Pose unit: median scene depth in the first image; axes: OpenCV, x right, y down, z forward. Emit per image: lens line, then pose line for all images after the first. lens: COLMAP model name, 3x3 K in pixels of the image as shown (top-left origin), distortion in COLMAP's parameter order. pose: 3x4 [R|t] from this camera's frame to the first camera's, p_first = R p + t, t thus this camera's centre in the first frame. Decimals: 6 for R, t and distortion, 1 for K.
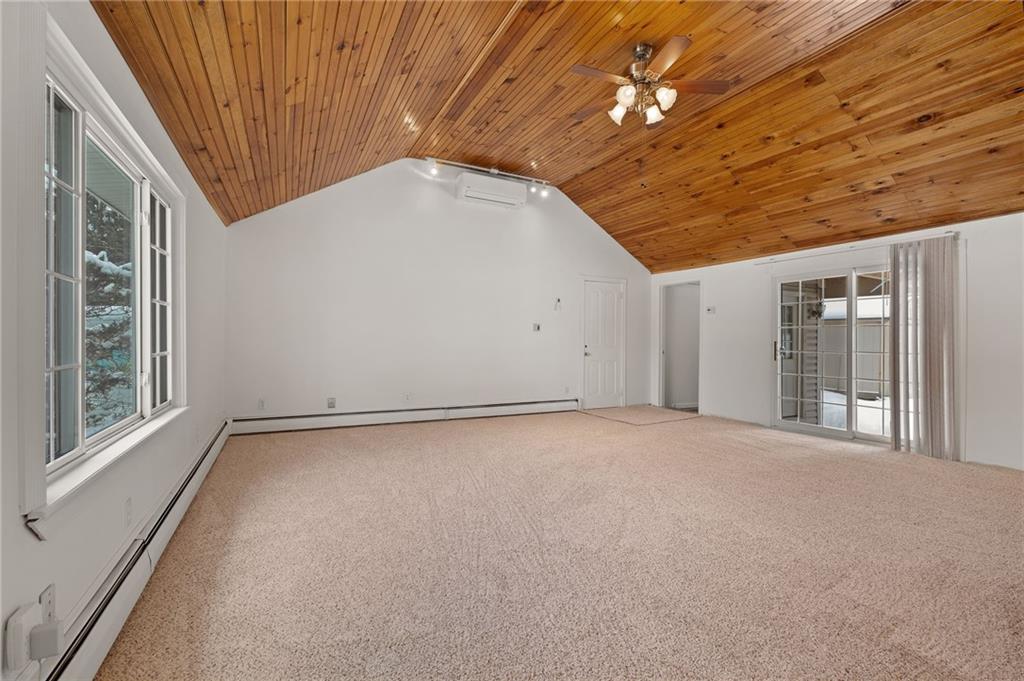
lens RADIAL K [[451.2, 0, 512.0], [0, 451.2, 340.5], [0, 0, 1]] dist [0.003551, 0.000152]
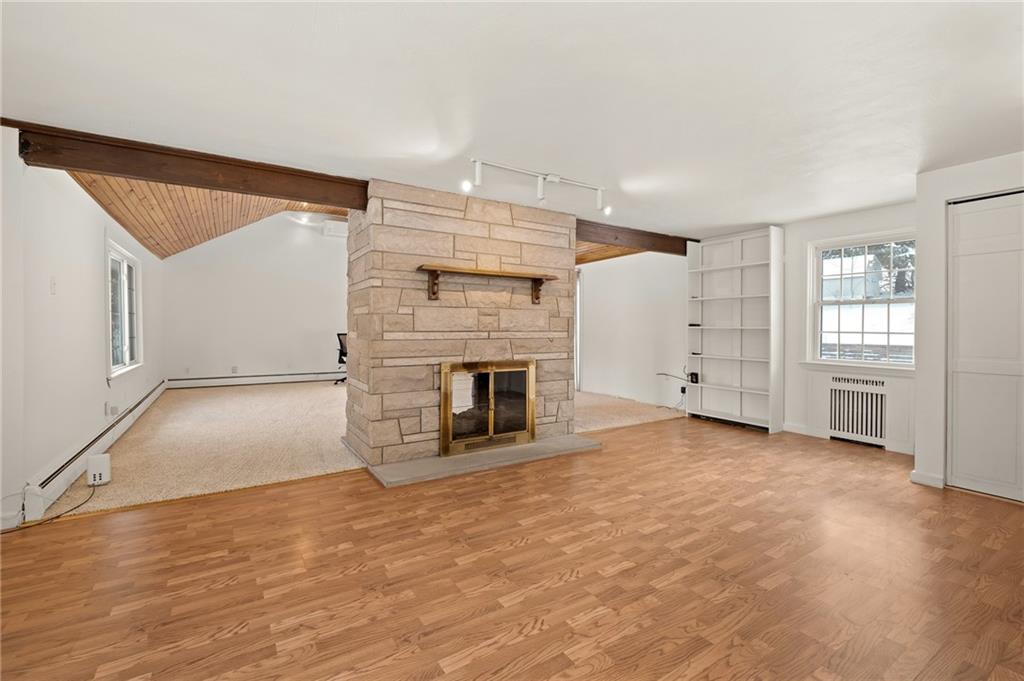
lens RADIAL K [[440.5, 0, 512.0], [0, 440.5, 340.5], [0, 0, 1]] dist [-0.000197, -0.000212]
pose [[0.994213, -0.013651, 0.106556, 0.484615], [0.010622, 0.999525, 0.028943, -0.000454], [-0.106901, -0.027644, 0.993885, -0.767107]]
